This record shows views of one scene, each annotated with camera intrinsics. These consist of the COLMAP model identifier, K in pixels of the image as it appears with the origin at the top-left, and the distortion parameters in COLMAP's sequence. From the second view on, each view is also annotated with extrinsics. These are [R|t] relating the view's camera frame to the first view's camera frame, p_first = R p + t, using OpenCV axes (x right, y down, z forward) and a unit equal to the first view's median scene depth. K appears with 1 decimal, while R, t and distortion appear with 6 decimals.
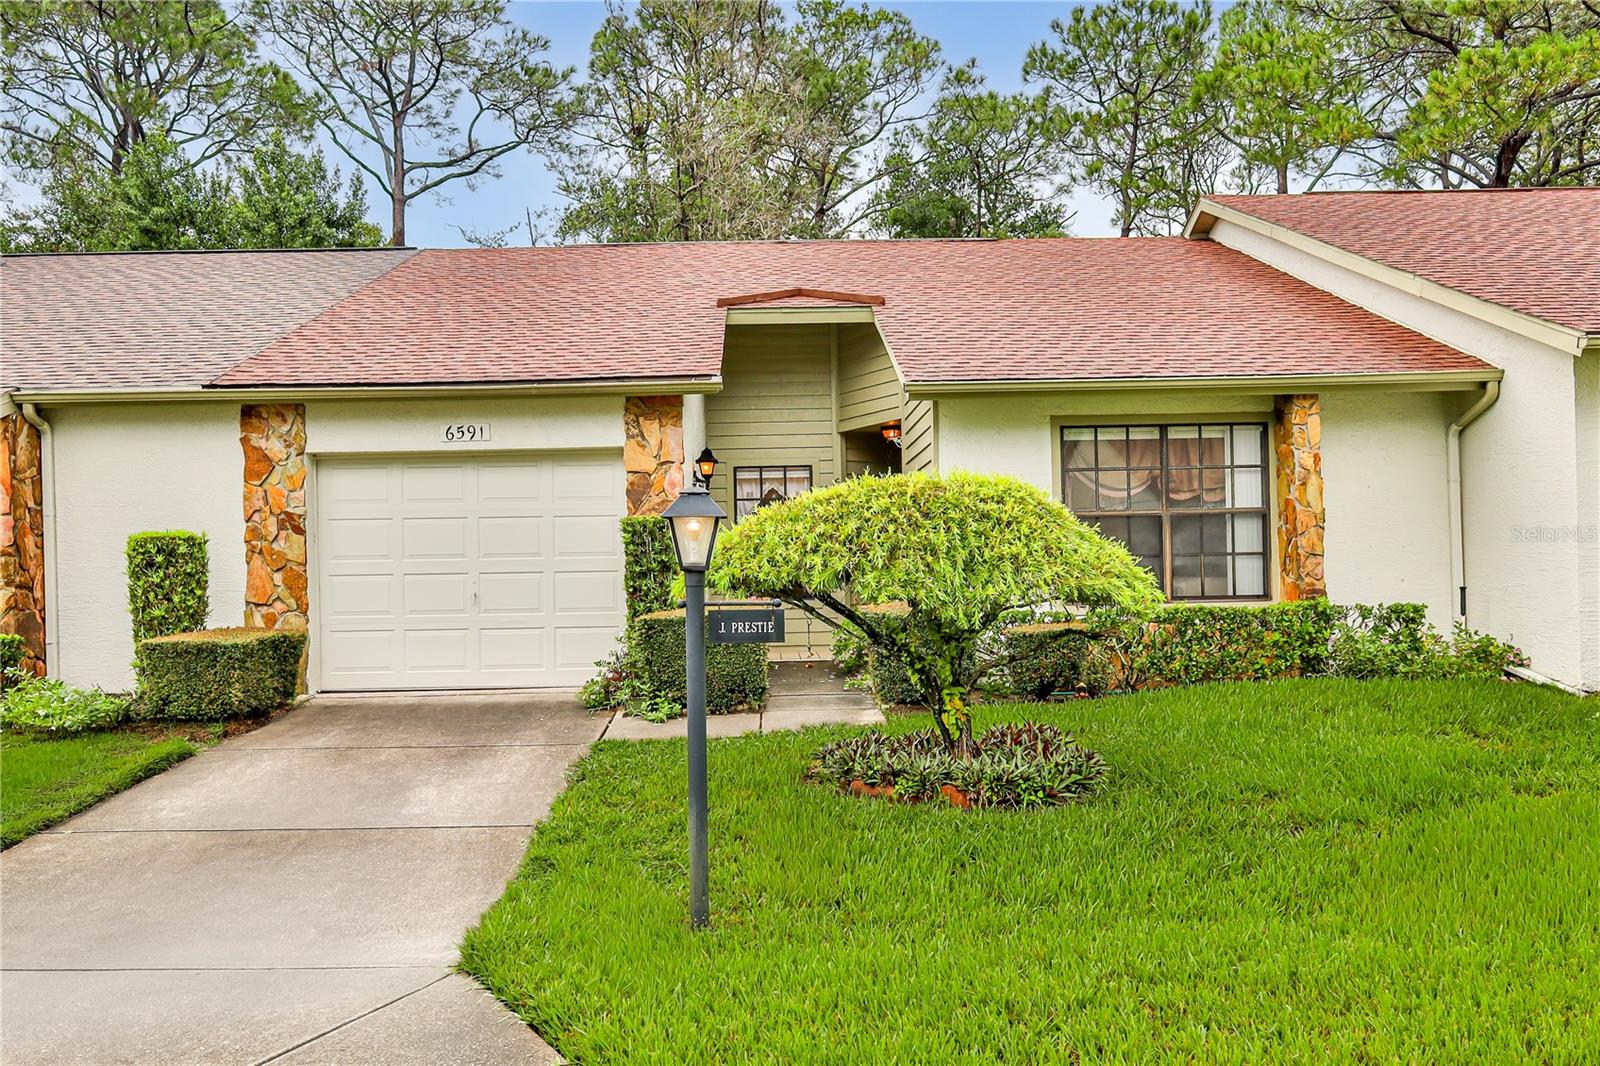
lens RADIAL K [[1315.8, 0, 794.6], [0, 1315.8, 542.0], [0, 0, 1]] dist [0.011296, 0.003522]
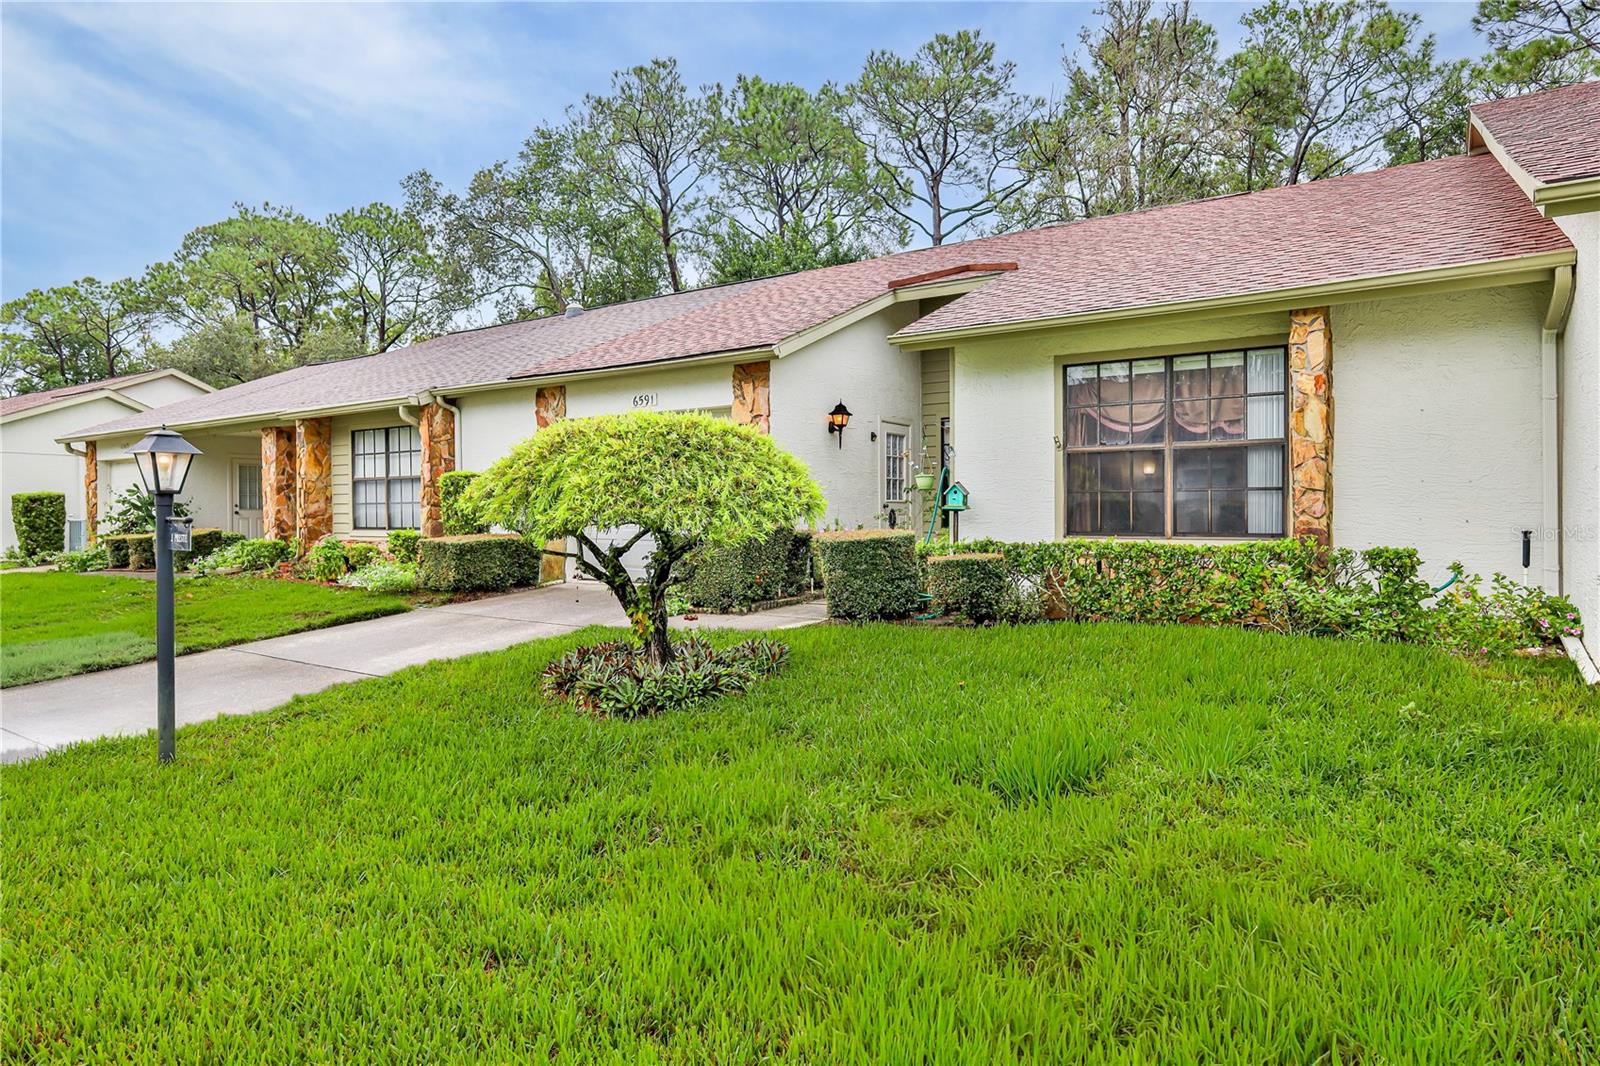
lens RADIAL K [[923.8, 0, 808.1], [0, 923.8, 522.2], [0, 0, 1]] dist [0.019045, -0.000385]
pose [[0.825916, 0.024104, -0.563277, 0.455591], [-0.000156, 0.999095, 0.042526, 0.004779], [0.563793, -0.035035, 0.825173, 0.281049]]
